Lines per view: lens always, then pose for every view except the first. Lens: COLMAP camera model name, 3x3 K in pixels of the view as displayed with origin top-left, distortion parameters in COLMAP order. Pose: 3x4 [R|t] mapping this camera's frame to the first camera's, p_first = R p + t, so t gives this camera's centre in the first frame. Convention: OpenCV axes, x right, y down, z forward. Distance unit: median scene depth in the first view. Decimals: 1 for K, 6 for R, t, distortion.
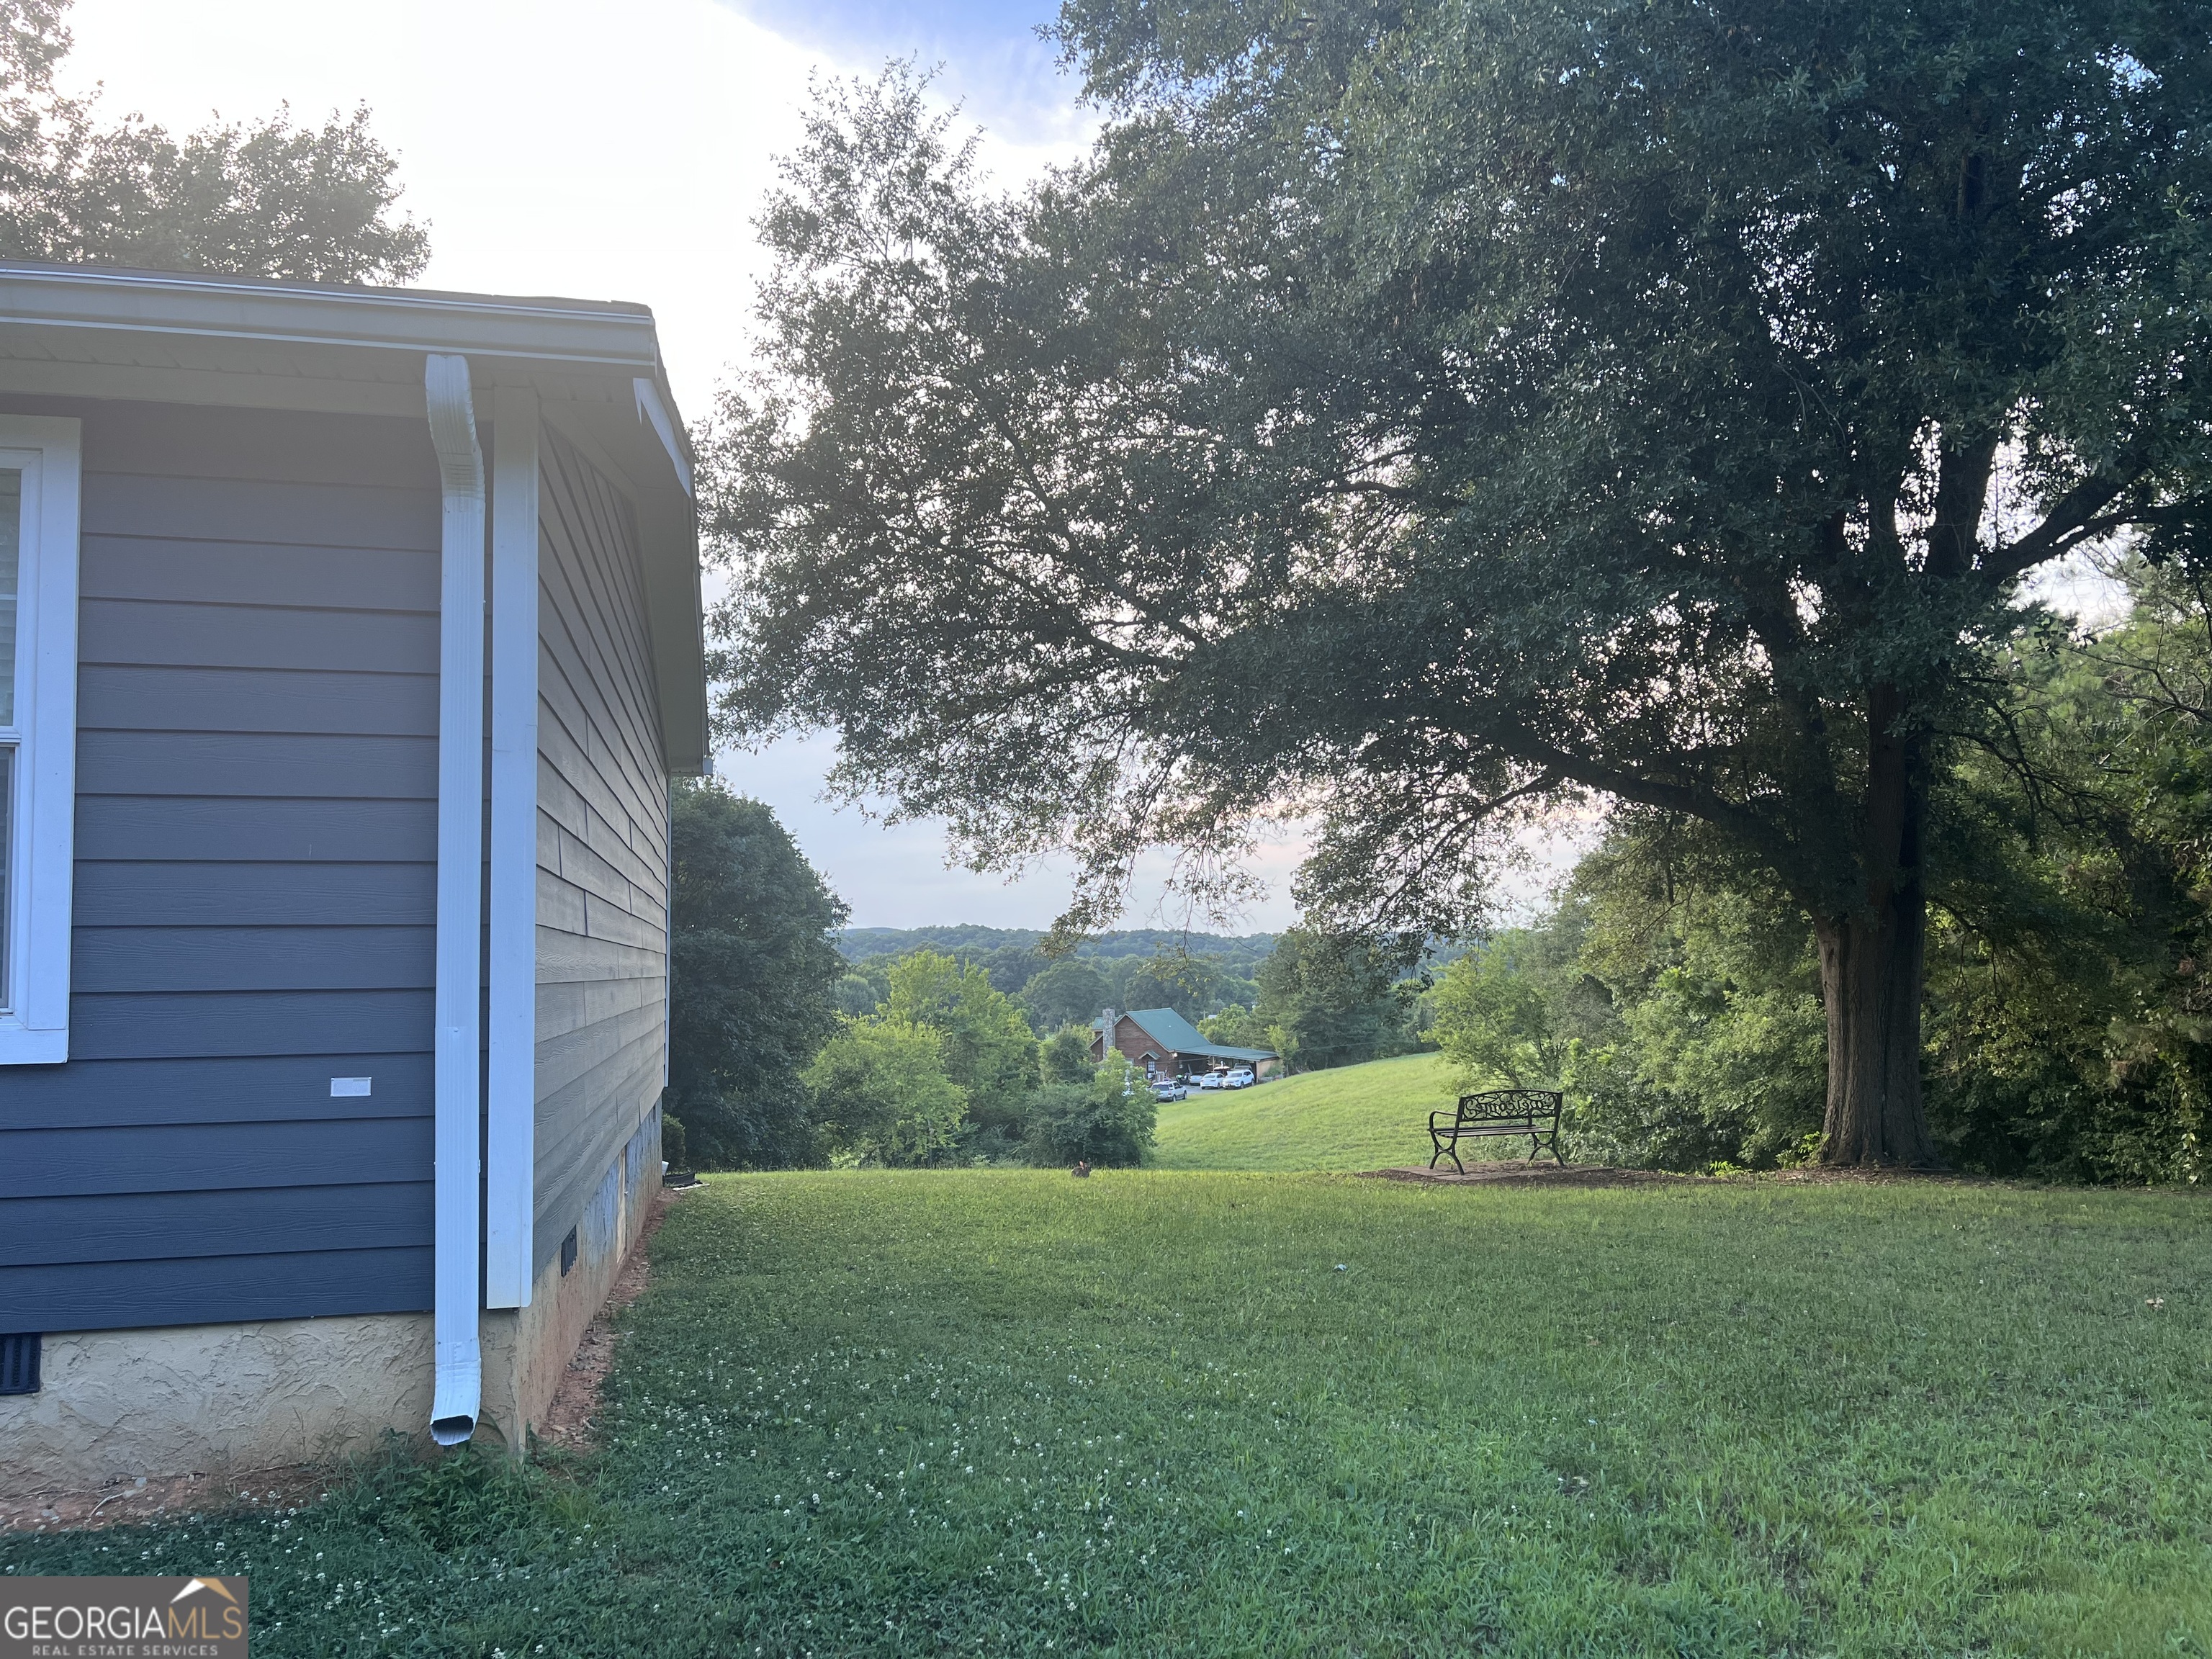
lens RADIAL K [[1669.5, 0, 1112.2], [0, 1669.5, 833.7], [0, 0, 1]] dist [0.037302, -0.043671]
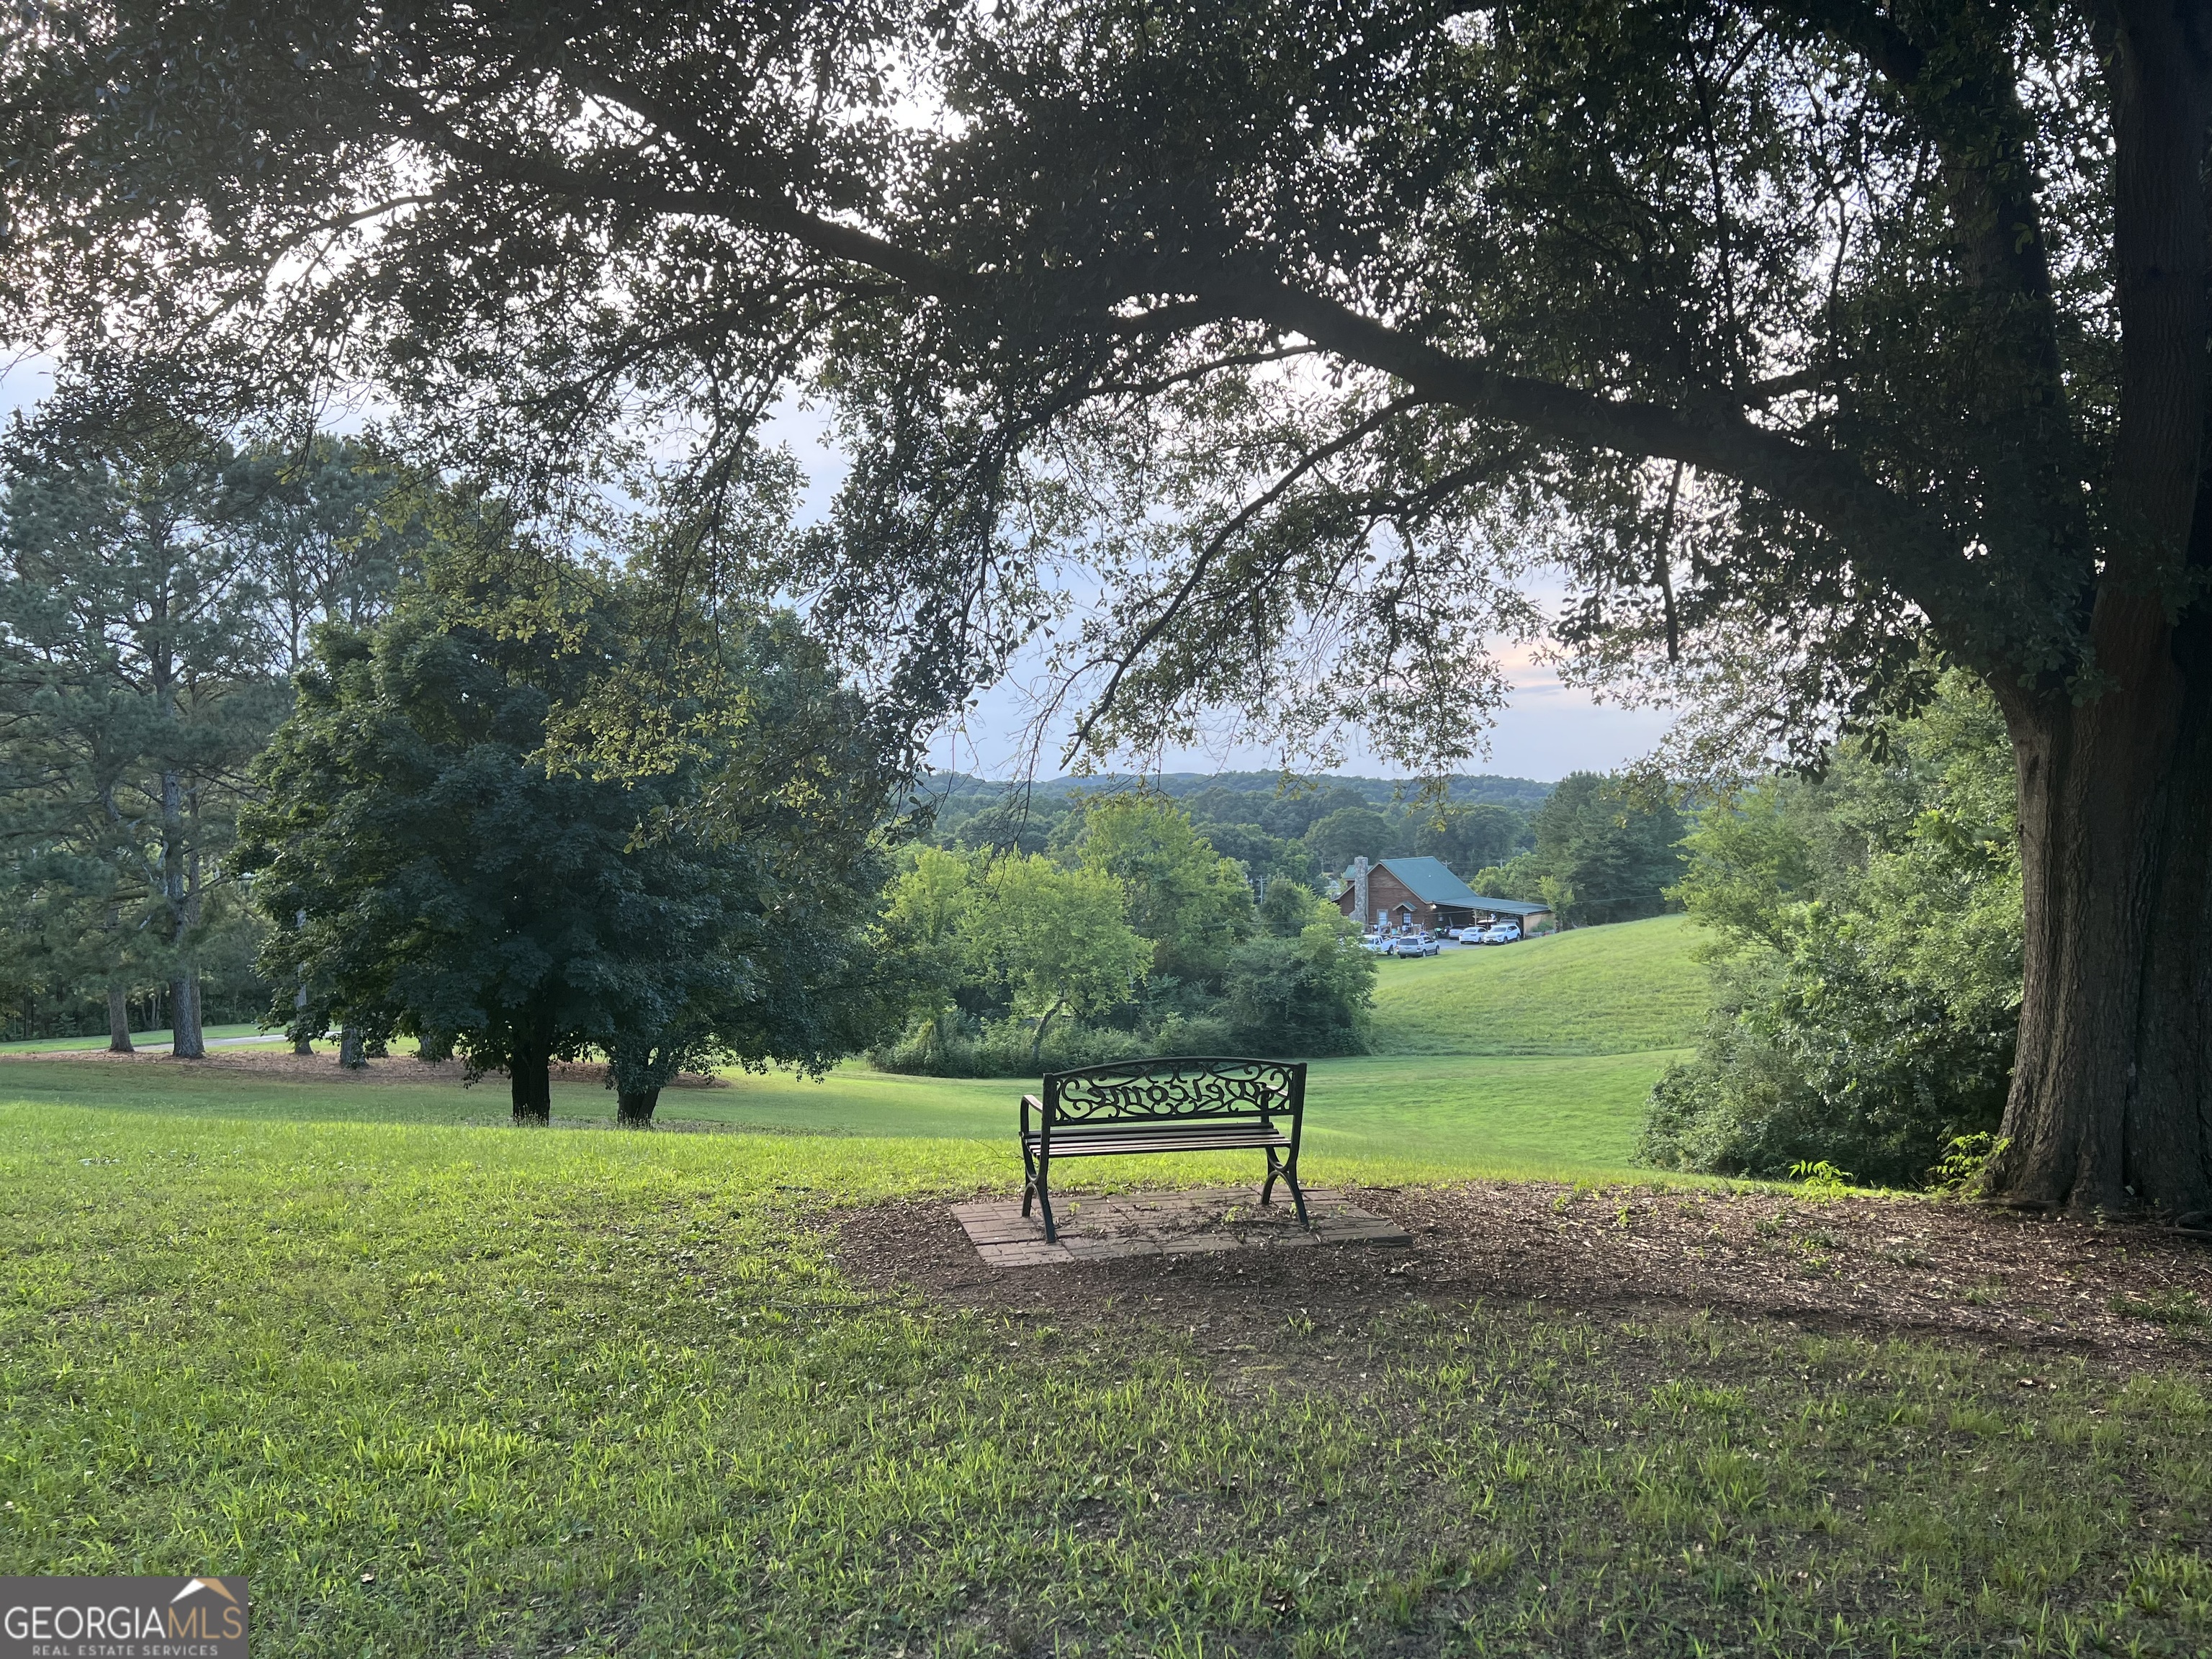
lens RADIAL K [[1669.5, 0, 1099.3], [0, 1669.5, 822.5], [0, 0, 1]] dist [0.037302, -0.043671]
pose [[0.981978, 0.005412, -0.188917, 0.063674], [0.010704, 0.996393, 0.084183, 0.010898], [0.188691, -0.084688, 0.978378, 0.118241]]
